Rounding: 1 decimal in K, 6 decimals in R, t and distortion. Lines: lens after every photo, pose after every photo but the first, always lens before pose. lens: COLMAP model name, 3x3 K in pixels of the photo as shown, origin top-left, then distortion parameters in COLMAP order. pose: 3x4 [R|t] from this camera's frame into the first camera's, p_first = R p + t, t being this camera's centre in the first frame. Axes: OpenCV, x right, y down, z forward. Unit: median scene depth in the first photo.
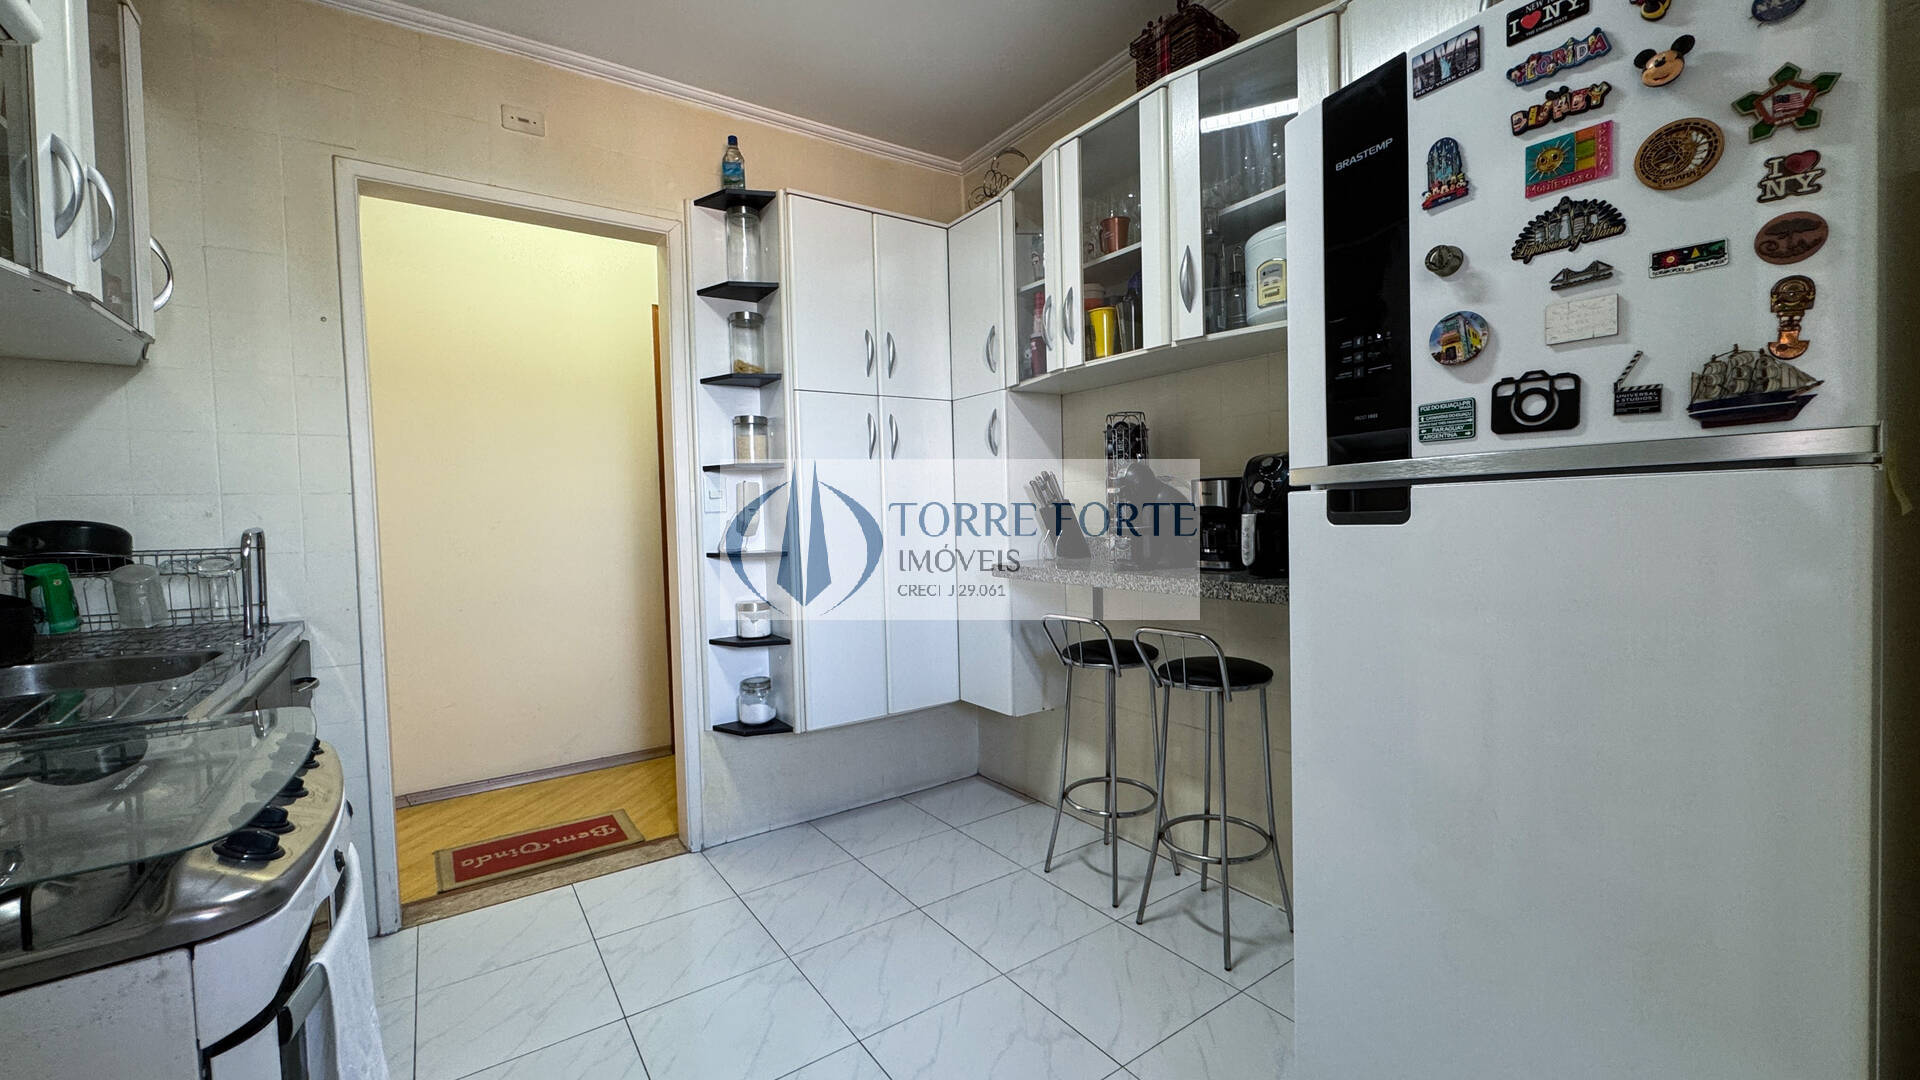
lens RADIAL K [[767.6, 0, 960.0], [0, 767.6, 540.0], [0, 0, 1]] dist [-0.002150, -0.000260]
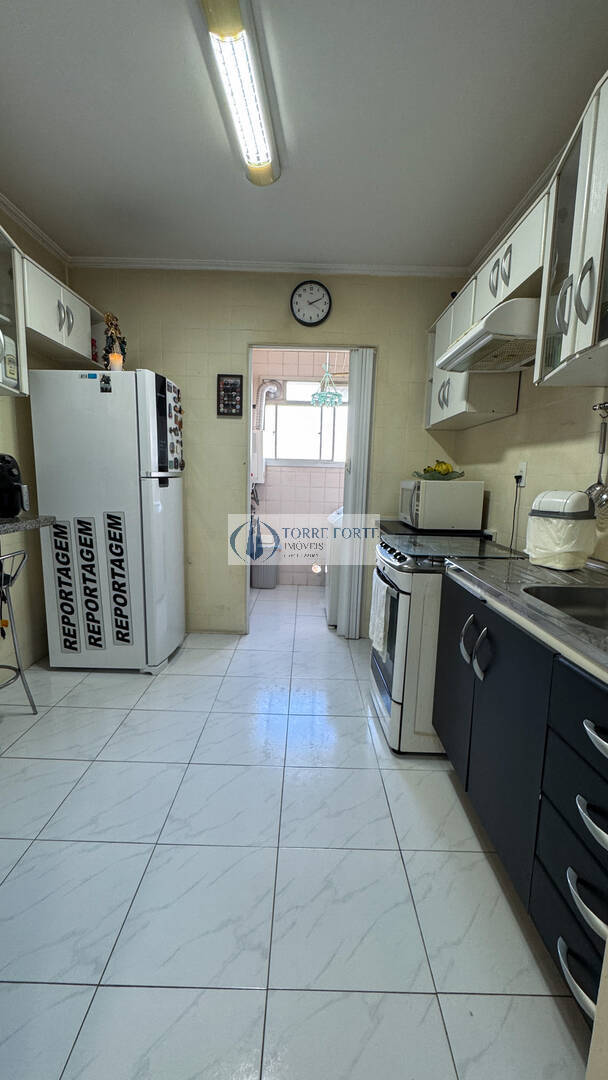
lens RADIAL K [[428.1, 0, 303.5], [0, 428.1, 538.6], [0, 0, 1]] dist [-0.003791, 0.000196]
pose [[-0.818431, -0.078831, 0.569172, -0.619560], [0.015907, 0.987057, 0.159582, -0.045276], [-0.574385, 0.139661, -0.806584, 1.079093]]
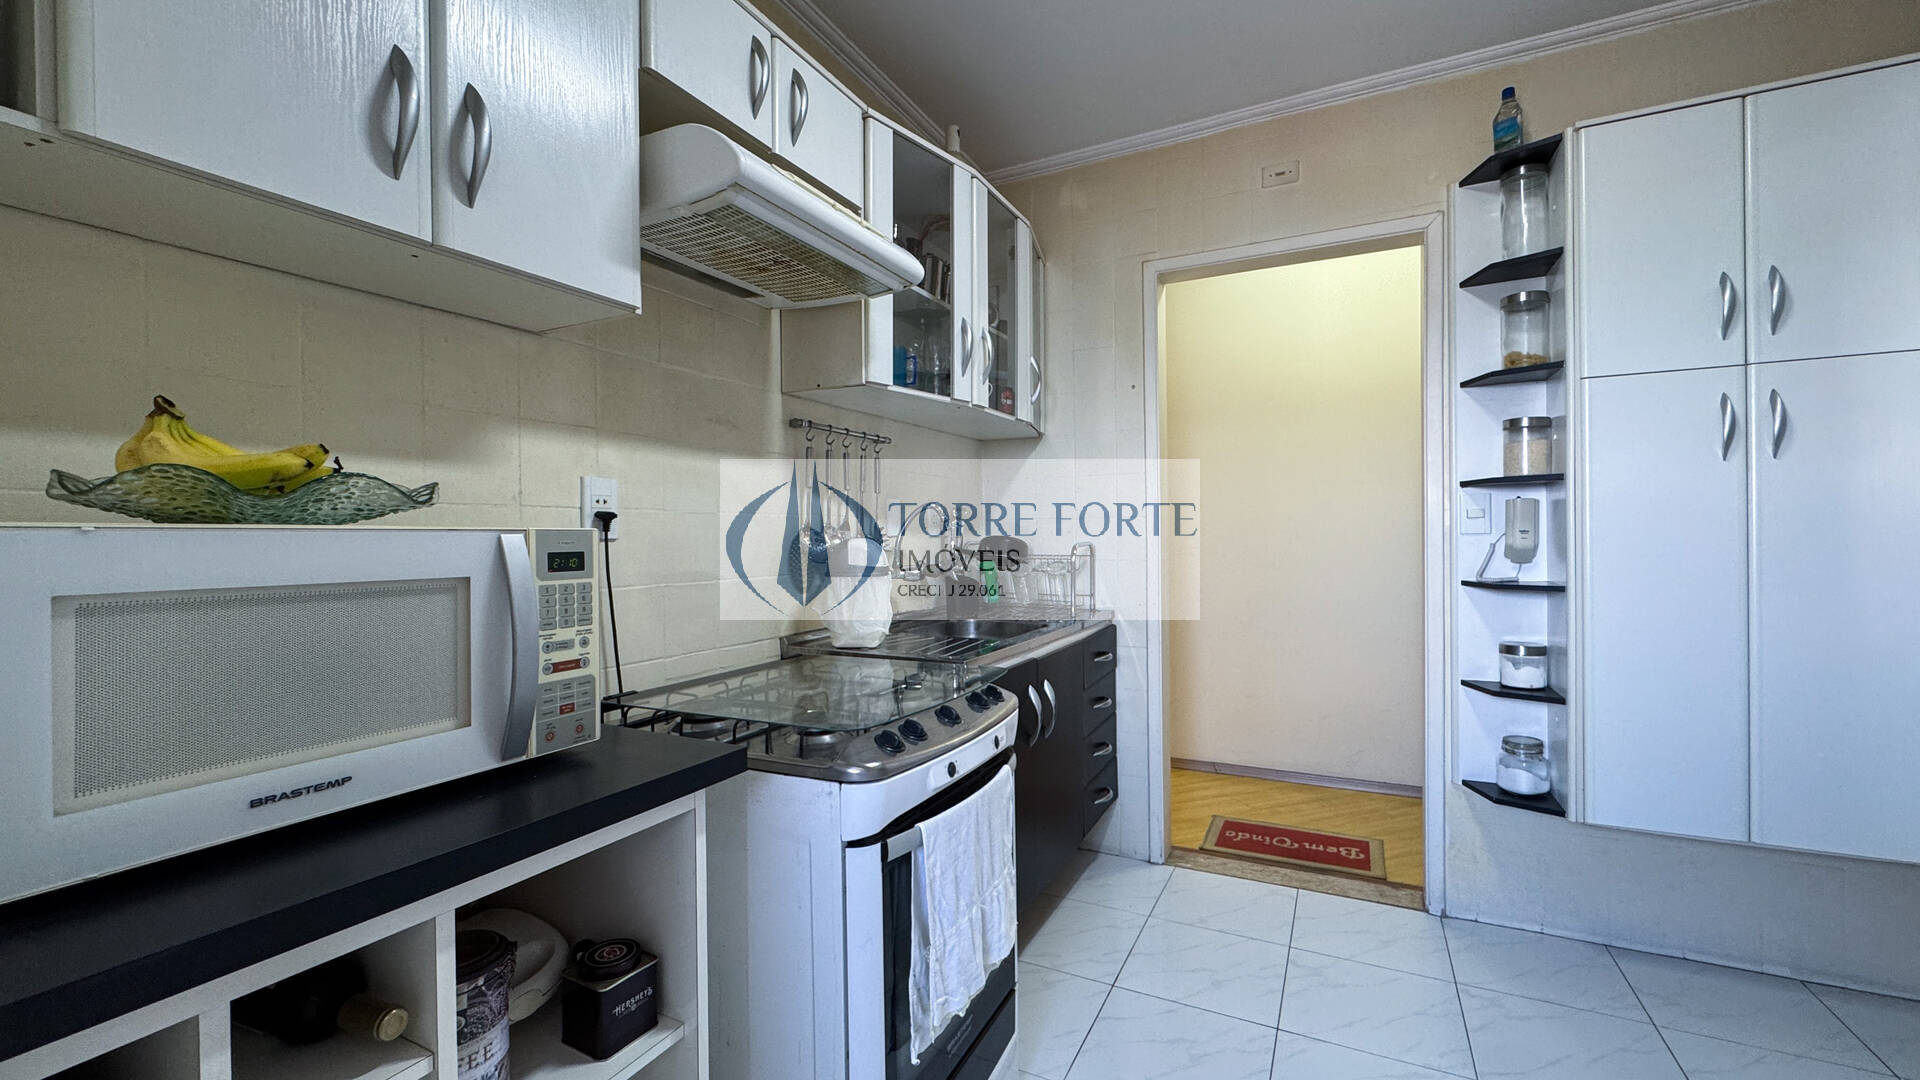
lens RADIAL K [[767.6, 0, 960.0], [0, 767.6, 540.0], [0, 0, 1]] dist [-0.002150, -0.000260]
pose [[0.472557, 0.024929, -0.880947, 0.177218], [-0.033552, 0.999384, 0.010282, -0.019871], [0.880661, 0.024698, 0.473103, 0.086553]]
